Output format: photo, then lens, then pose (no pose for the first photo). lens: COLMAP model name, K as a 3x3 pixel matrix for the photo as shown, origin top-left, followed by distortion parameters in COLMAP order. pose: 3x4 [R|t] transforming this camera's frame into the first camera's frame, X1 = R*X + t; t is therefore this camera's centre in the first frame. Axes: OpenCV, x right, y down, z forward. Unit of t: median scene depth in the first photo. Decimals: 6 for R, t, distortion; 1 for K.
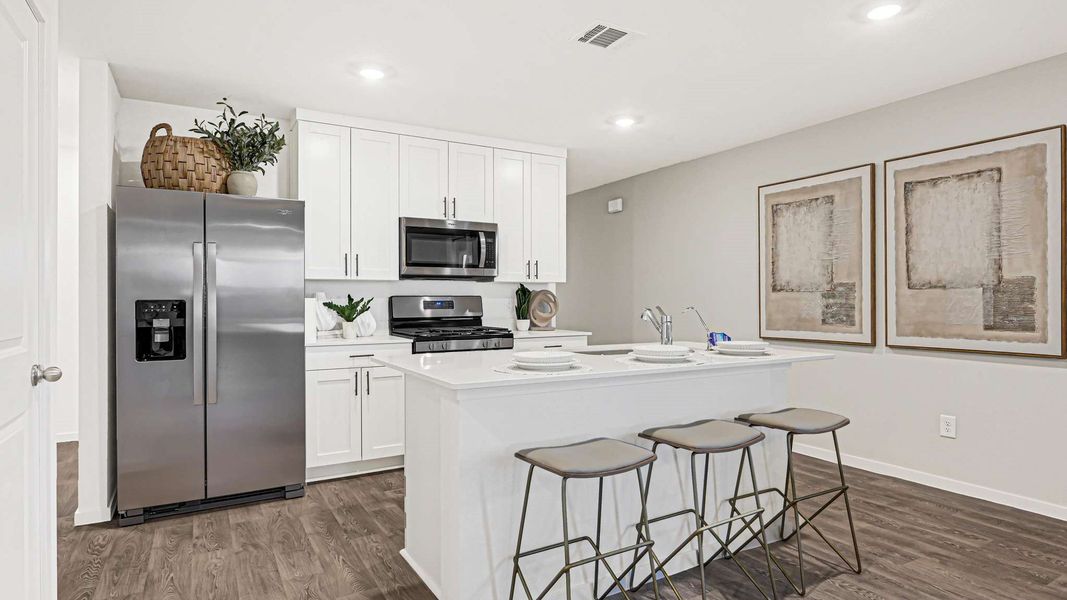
lens RADIAL K [[605.5, 0, 534.5], [0, 605.5, 284.2], [0, 0, 1]] dist [0.038615, -0.001096]
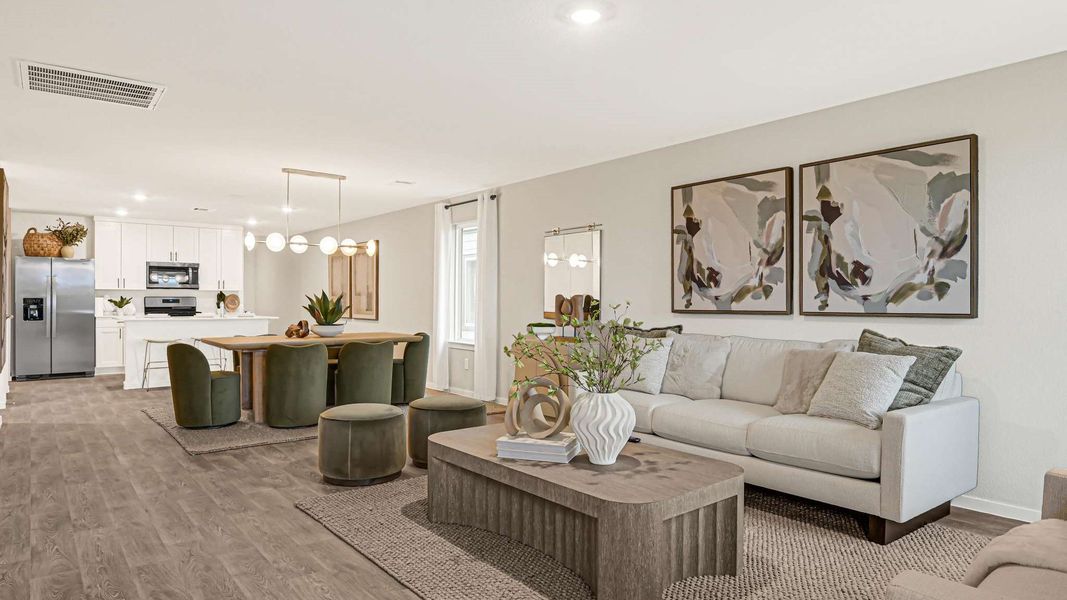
lens RADIAL K [[639.6, 0, 530.9], [0, 639.6, 292.9], [0, 0, 1]] dist [0.007557, 0.003414]
pose [[0.991210, 0.007292, 0.132096, 0.966077], [-0.009421, 0.999835, 0.015499, -0.050416], [-0.131962, -0.016608, 0.991116, -1.699979]]
